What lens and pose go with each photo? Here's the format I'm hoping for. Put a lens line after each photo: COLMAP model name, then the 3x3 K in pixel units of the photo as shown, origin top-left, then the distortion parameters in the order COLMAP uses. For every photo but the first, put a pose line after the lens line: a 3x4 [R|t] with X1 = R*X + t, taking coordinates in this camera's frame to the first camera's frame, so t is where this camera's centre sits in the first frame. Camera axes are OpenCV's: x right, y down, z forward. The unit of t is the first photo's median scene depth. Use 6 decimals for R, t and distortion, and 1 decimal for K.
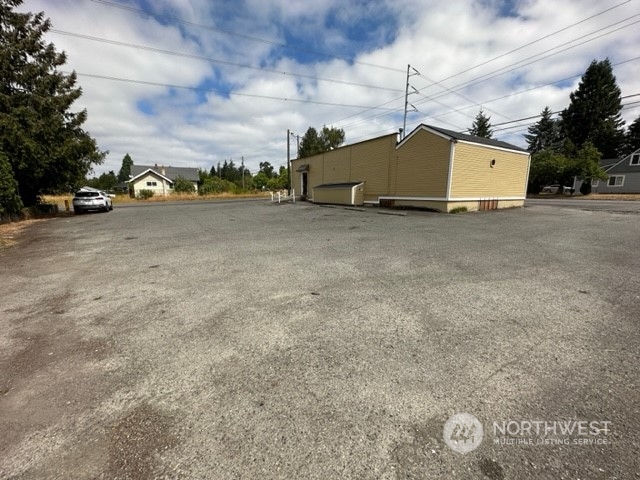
lens RADIAL K [[256.4, 0, 316.6], [0, 256.4, 237.1], [0, 0, 1]] dist [-0.000194, 0.000028]
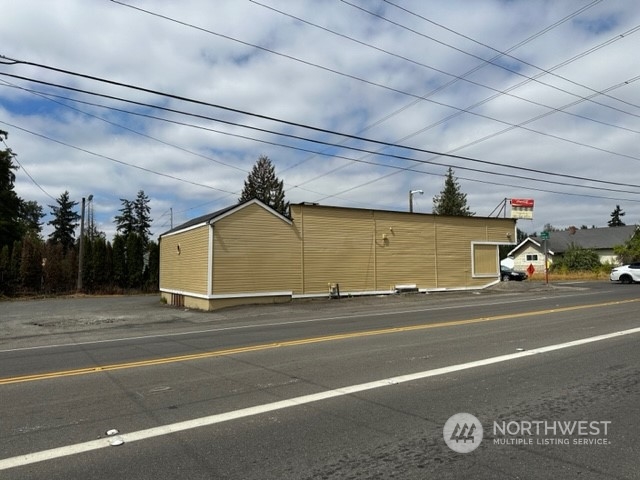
lens RADIAL K [[445.3, 0, 323.8], [0, 445.3, 243.3], [0, 0, 1]] dist [0.071425, -0.062881]
pose [[0.033075, -0.053979, -0.997994, 1.946985], [-0.157584, 0.985769, -0.058540, -0.268964], [0.986952, 0.159204, 0.024098, 1.287028]]
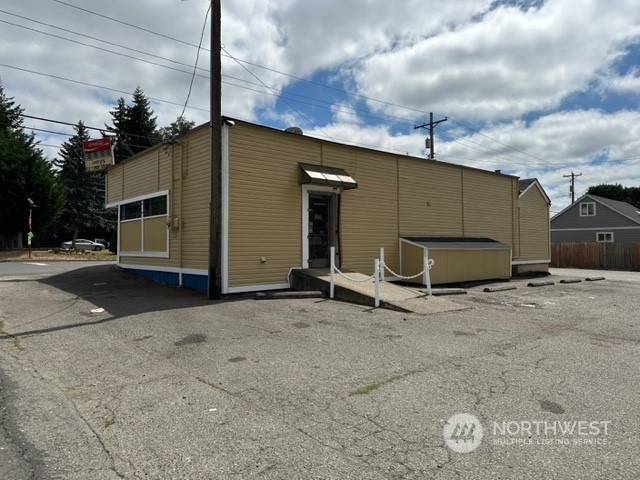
lens RADIAL K [[445.3, 0, 323.8], [0, 445.3, 243.3], [0, 0, 1]] dist [0.071425, -0.062881]
pose [[-0.216545, 0.009545, 0.976226, -0.793644], [0.171927, 0.984697, 0.028508, -0.330159], [-0.961015, 0.174013, -0.214872, 1.770304]]
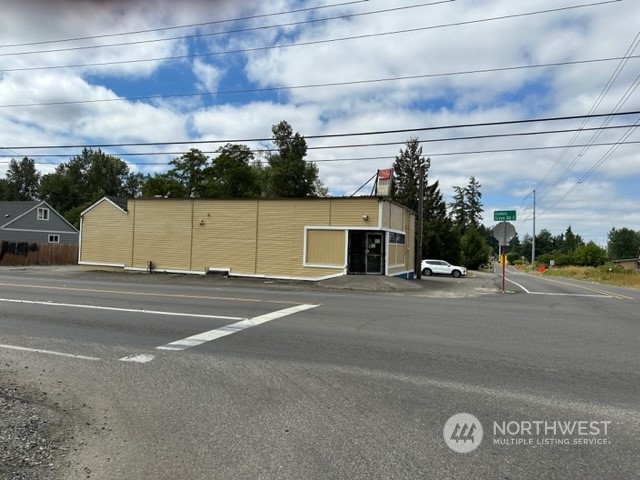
lens RADIAL K [[443.4, 0, 327.6], [0, 443.4, 240.6], [0, 0, 1]] dist [0.145060, -0.195193]
pose [[-0.752370, -0.034398, -0.657842, 1.277932], [-0.143426, 0.983232, 0.112622, -0.557207], [0.642937, 0.179085, -0.744688, 2.846344]]
